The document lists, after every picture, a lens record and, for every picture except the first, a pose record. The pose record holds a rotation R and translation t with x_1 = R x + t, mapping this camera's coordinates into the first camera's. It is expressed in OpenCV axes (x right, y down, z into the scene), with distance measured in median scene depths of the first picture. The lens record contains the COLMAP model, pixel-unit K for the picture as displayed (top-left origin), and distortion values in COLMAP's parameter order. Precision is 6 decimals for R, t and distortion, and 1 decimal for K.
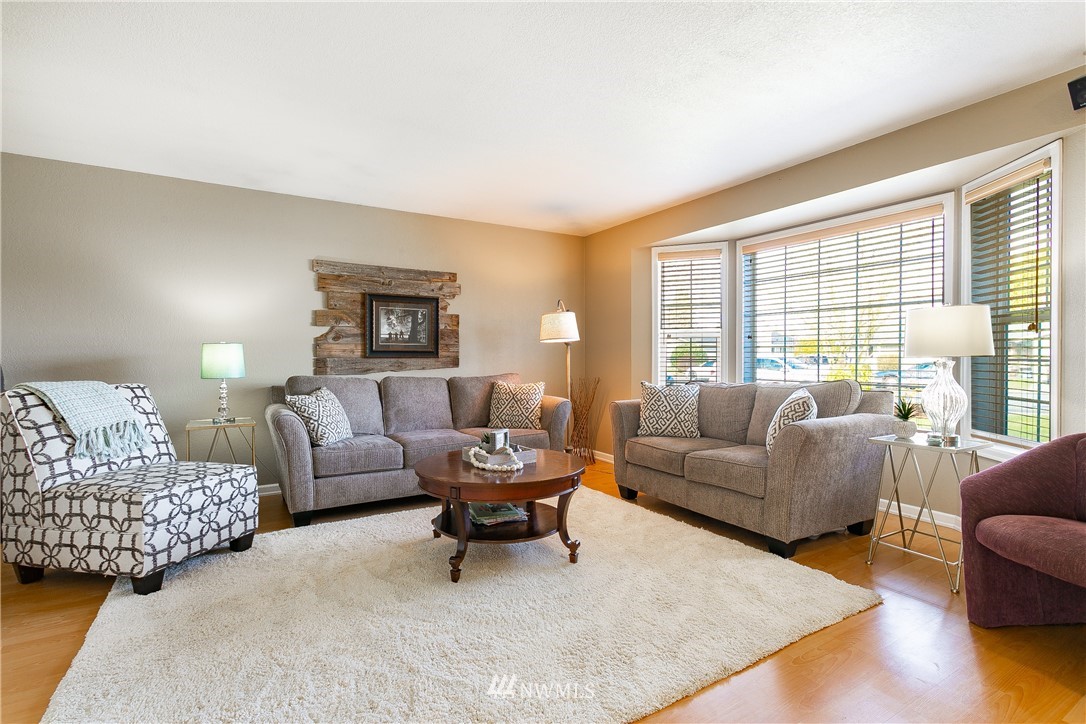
lens RADIAL K [[515.3, 0, 542.9], [0, 515.3, 357.4], [0, 0, 1]] dist [-0.004282, 0.002930]
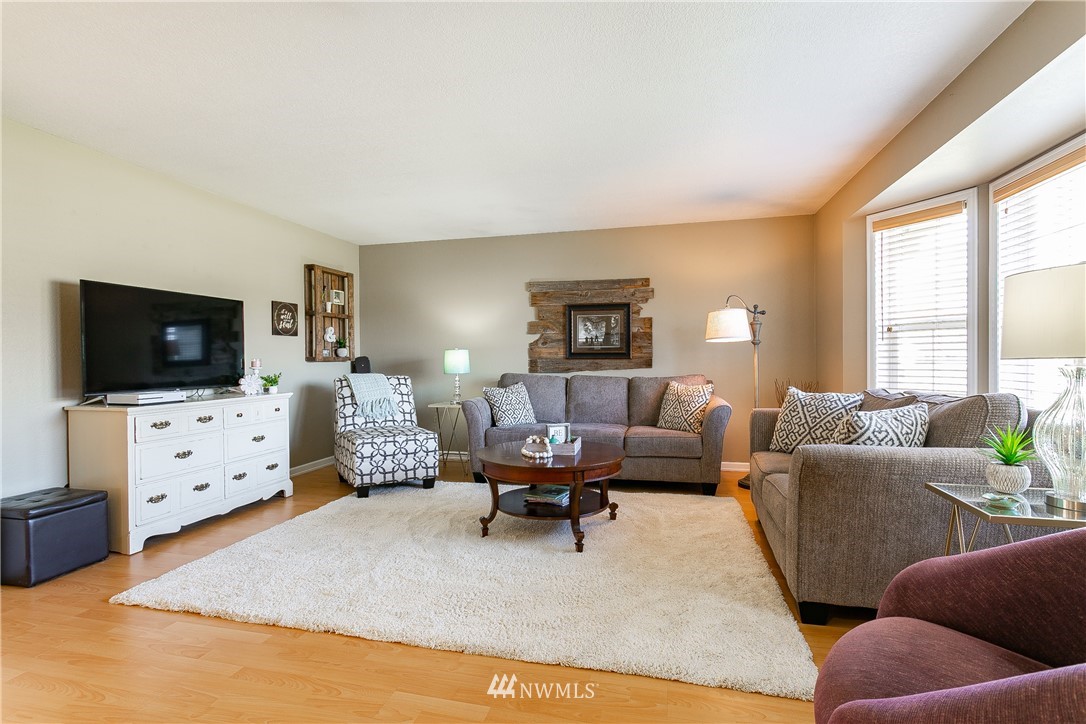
lens RADIAL K [[515.3, 0, 542.2], [0, 515.3, 358.5], [0, 0, 1]] dist [-0.004282, 0.002930]
pose [[0.704952, -0.002416, -0.709251, 0.531378], [0.004803, 0.999988, 0.001369, -0.002885], [0.709239, -0.004372, 0.704955, 0.135013]]
